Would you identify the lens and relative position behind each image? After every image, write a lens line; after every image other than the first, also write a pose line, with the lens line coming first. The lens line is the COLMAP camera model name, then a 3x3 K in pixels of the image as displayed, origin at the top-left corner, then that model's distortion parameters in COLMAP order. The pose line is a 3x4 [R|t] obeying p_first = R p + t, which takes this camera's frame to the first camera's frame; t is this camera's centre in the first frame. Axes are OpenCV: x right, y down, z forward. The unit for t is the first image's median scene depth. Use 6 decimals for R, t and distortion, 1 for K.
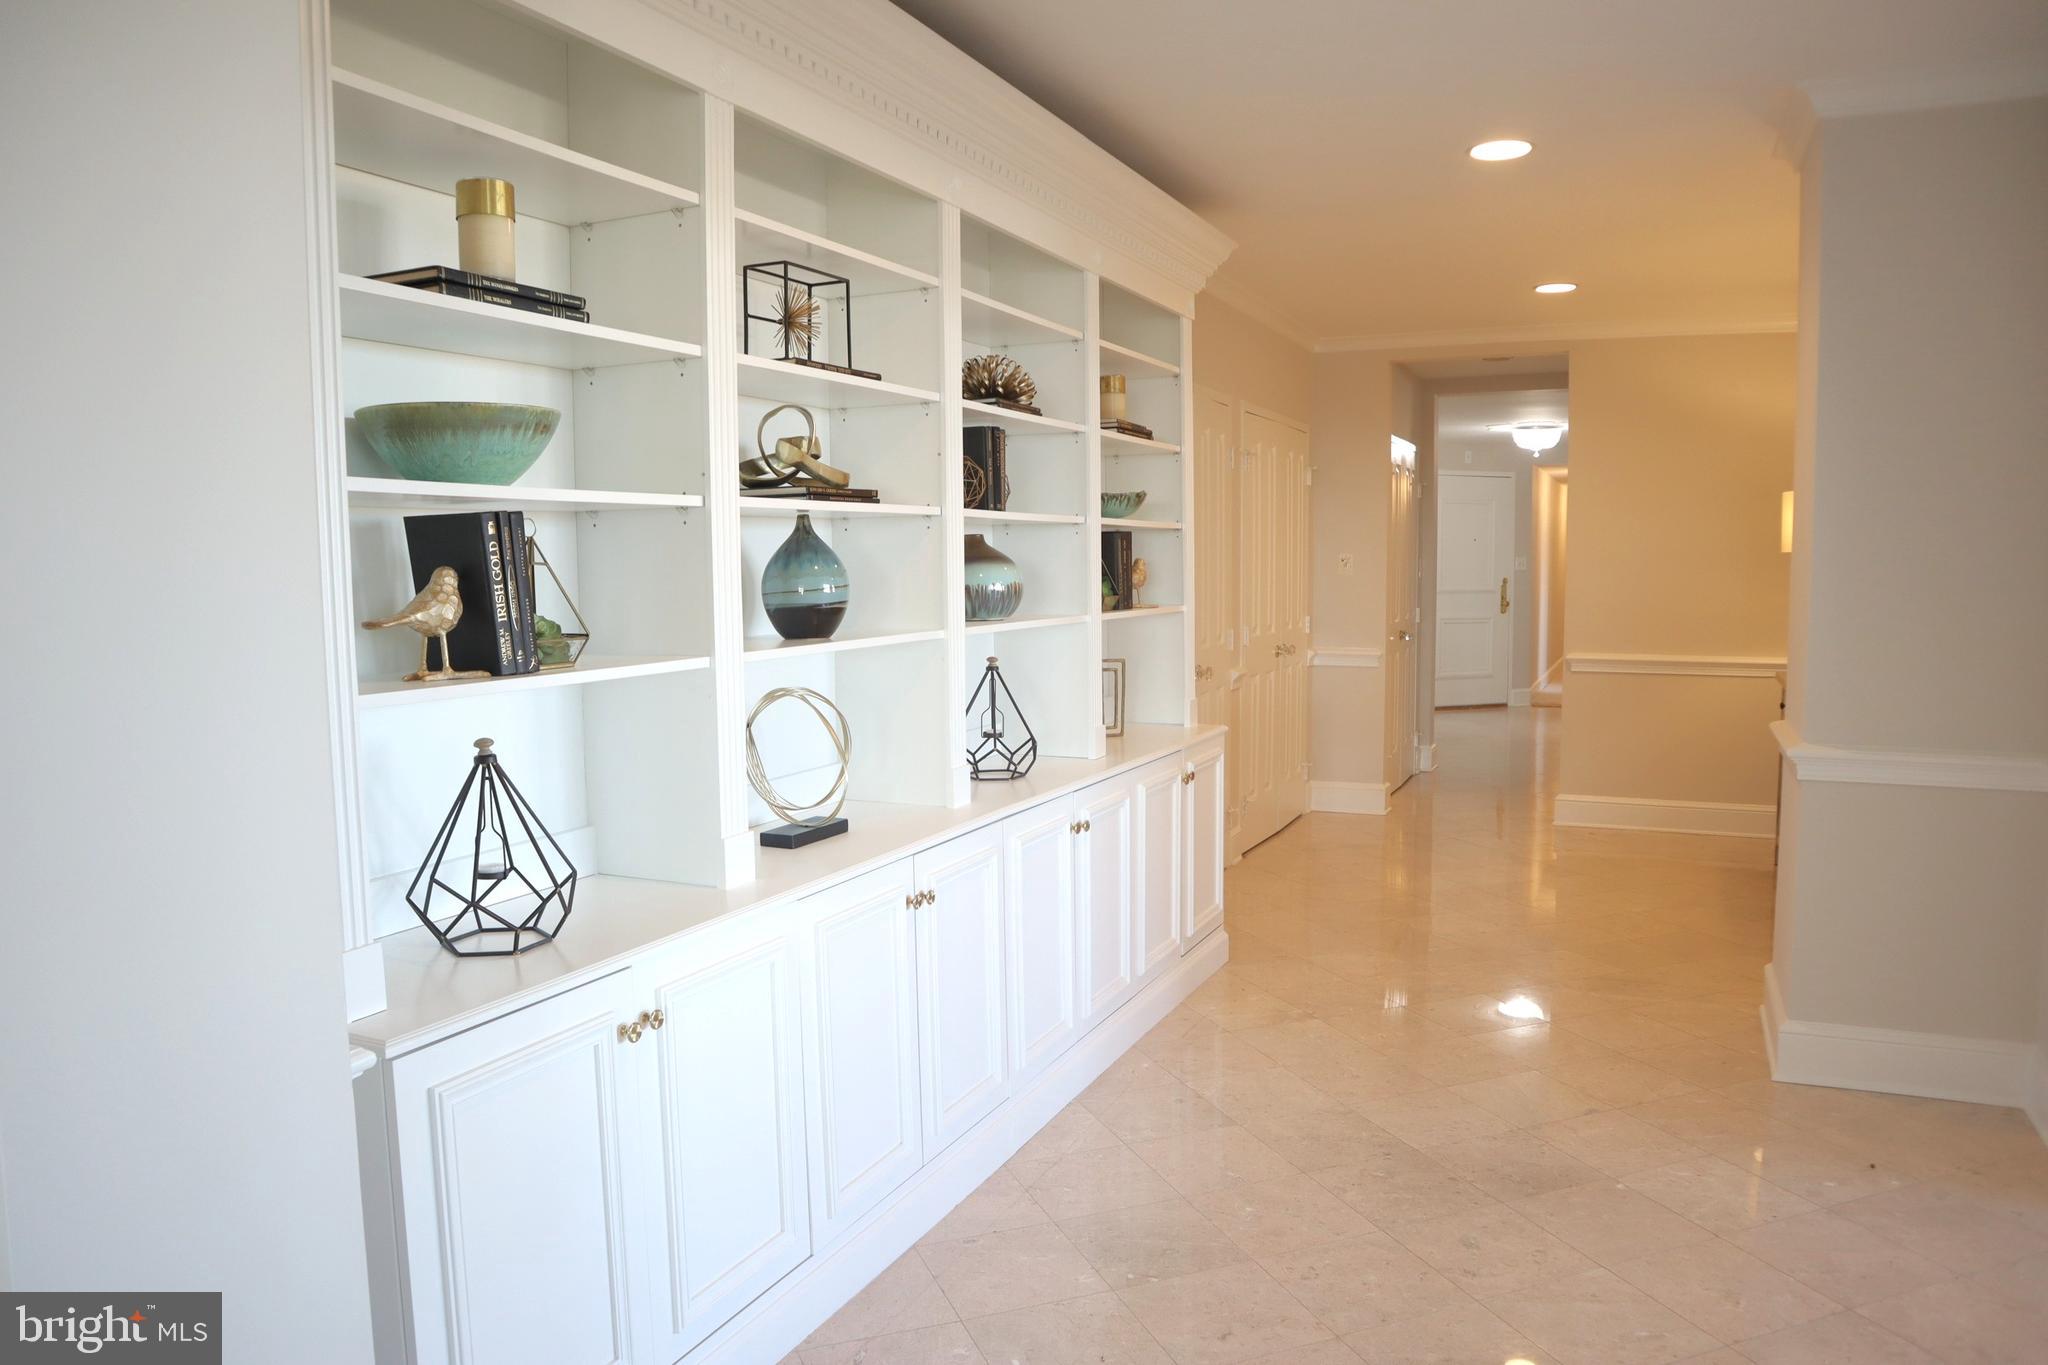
lens RADIAL K [[1421.3, 0, 1020.2], [0, 1421.3, 687.6], [0, 0, 1]] dist [-0.138993, 0.095202]
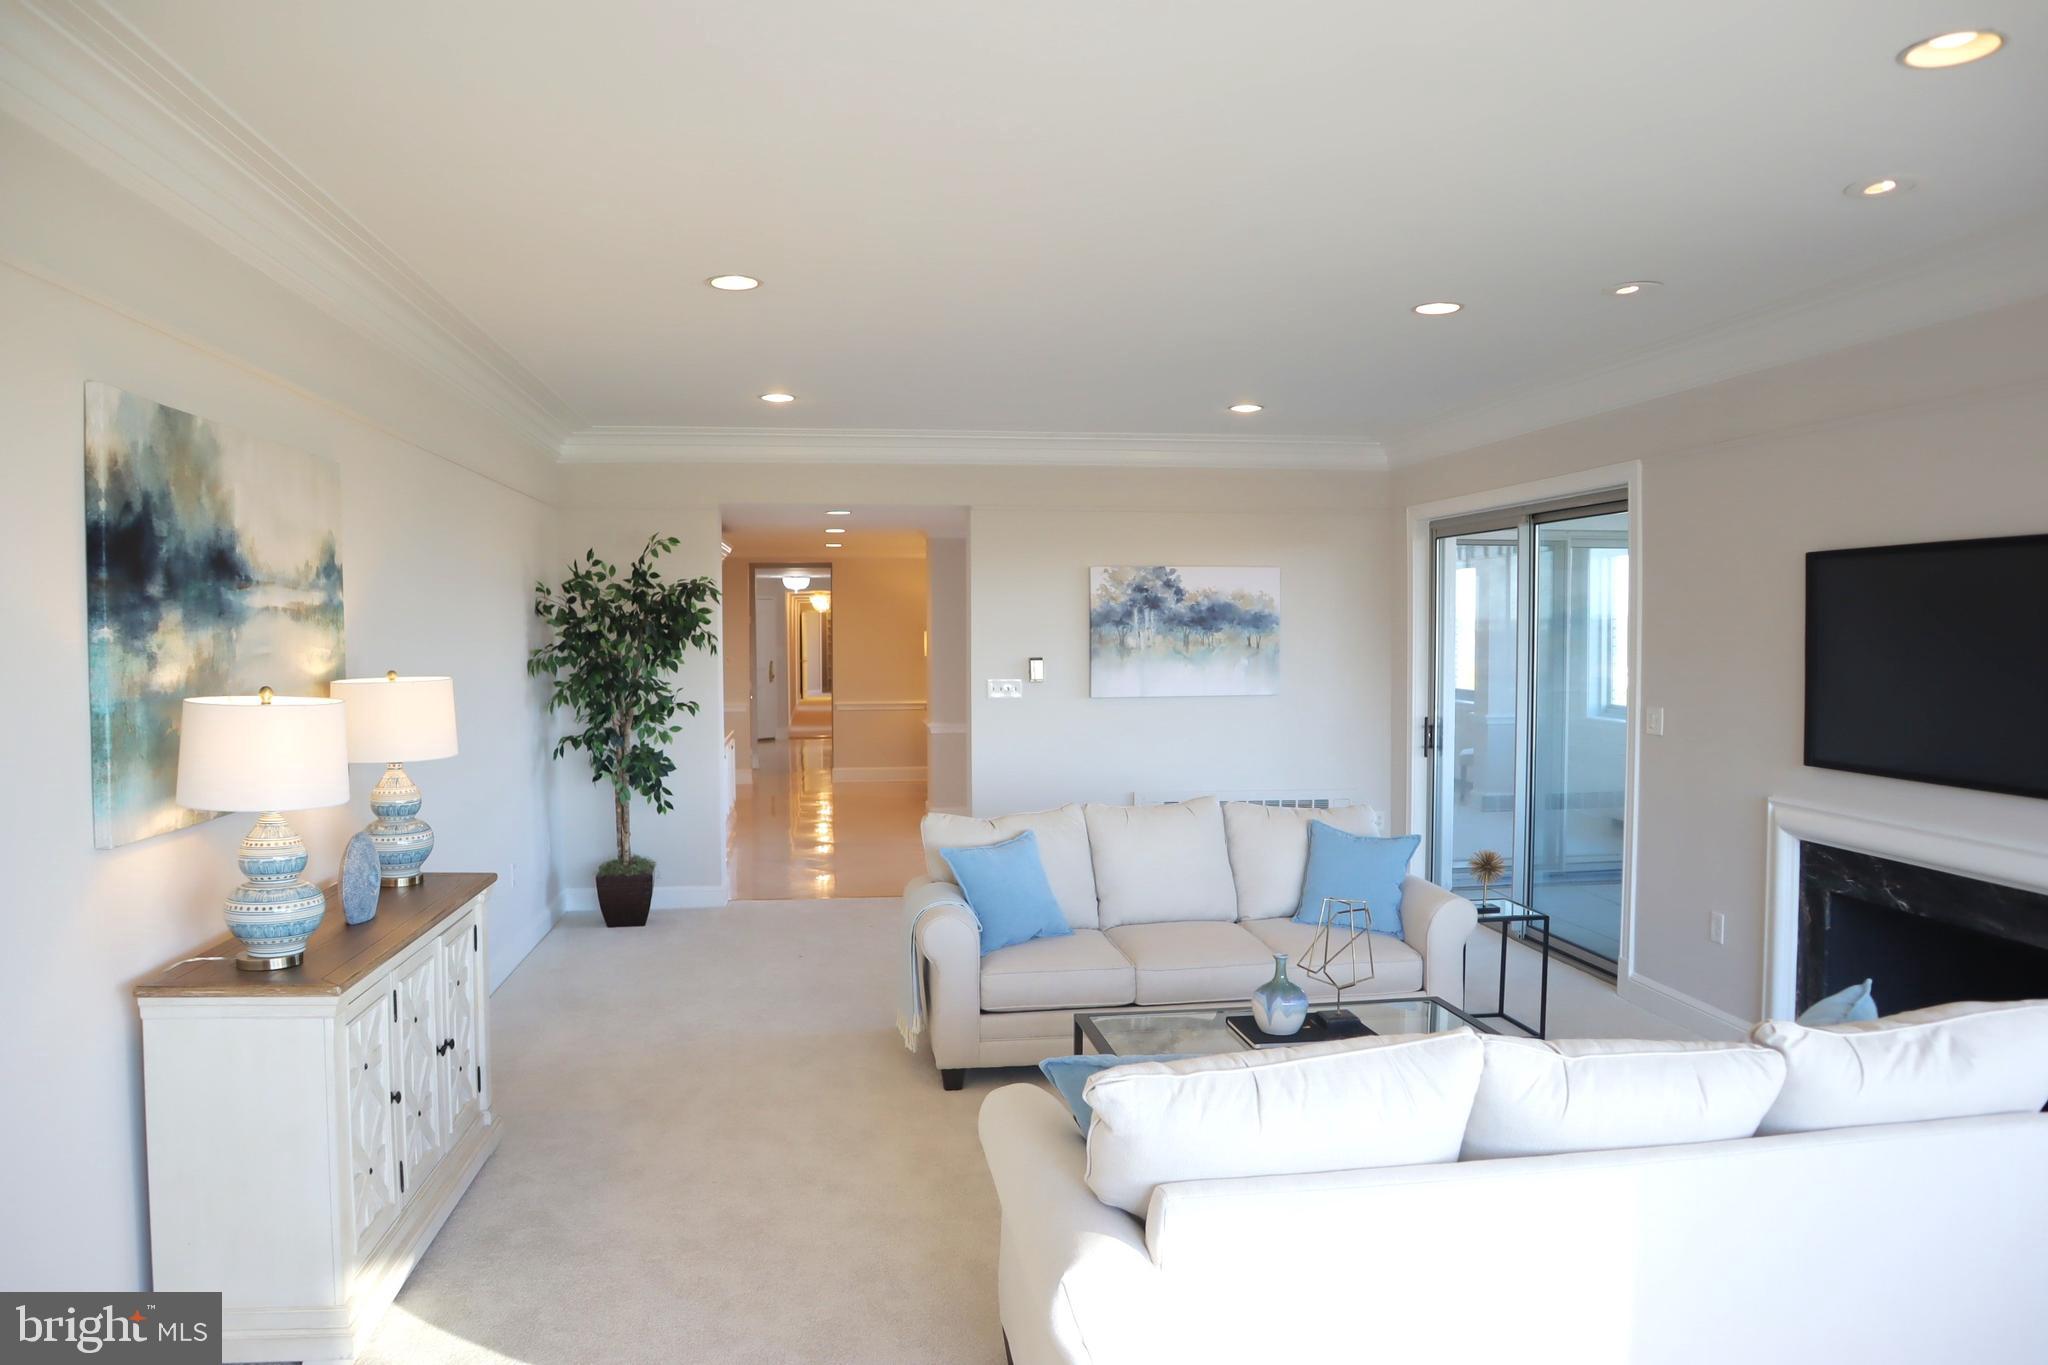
lens RADIAL K [[1421.3, 0, 1020.2], [0, 1421.3, 687.6], [0, 0, 1]] dist [-0.138993, 0.095202]
pose [[0.844504, -0.017772, 0.535254, -0.353811], [0.041826, 0.998585, -0.032837, 0.023176], [-0.533913, 0.050118, 0.844053, -0.658658]]
